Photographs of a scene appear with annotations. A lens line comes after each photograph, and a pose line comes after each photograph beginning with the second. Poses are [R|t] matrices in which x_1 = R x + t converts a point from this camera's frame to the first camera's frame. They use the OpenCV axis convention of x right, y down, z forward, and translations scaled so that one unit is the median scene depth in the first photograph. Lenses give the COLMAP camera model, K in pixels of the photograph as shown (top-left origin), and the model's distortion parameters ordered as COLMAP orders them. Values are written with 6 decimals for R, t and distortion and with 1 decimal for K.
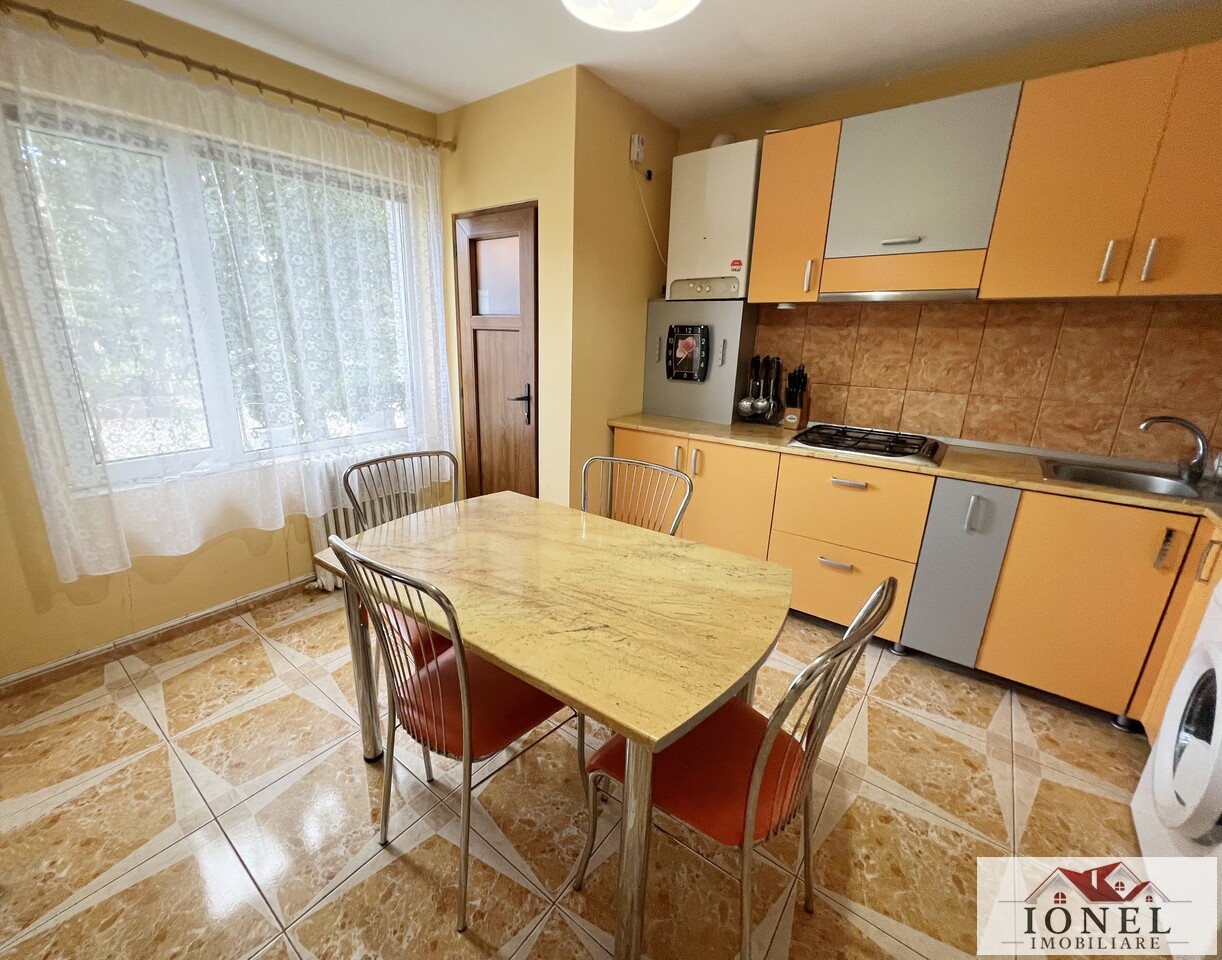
lens RADIAL K [[514.2, 0, 580.9], [0, 514.2, 477.0], [0, 0, 1]] dist [0.000419, 0.000028]
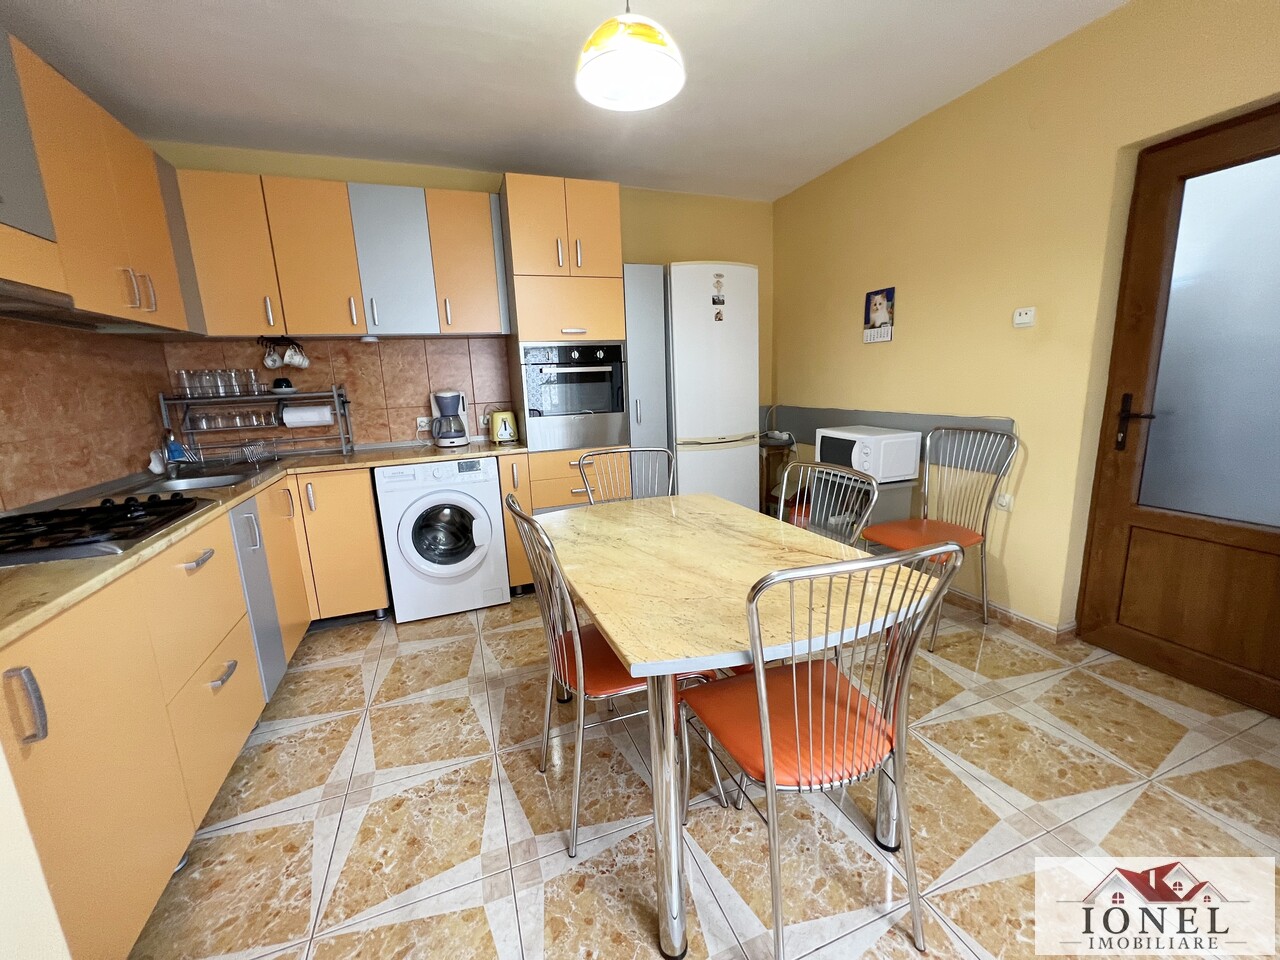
lens RADIAL K [[514.4, 0, 640.0], [0, 514.4, 480.0], [0, 0, 1]] dist [-0.000669, 0.000620]
pose [[-0.859374, -0.082177, 0.504701, -0.517670], [0.165490, 0.889188, 0.426566, -0.435995], [-0.483828, 0.450102, -0.750546, 1.844826]]
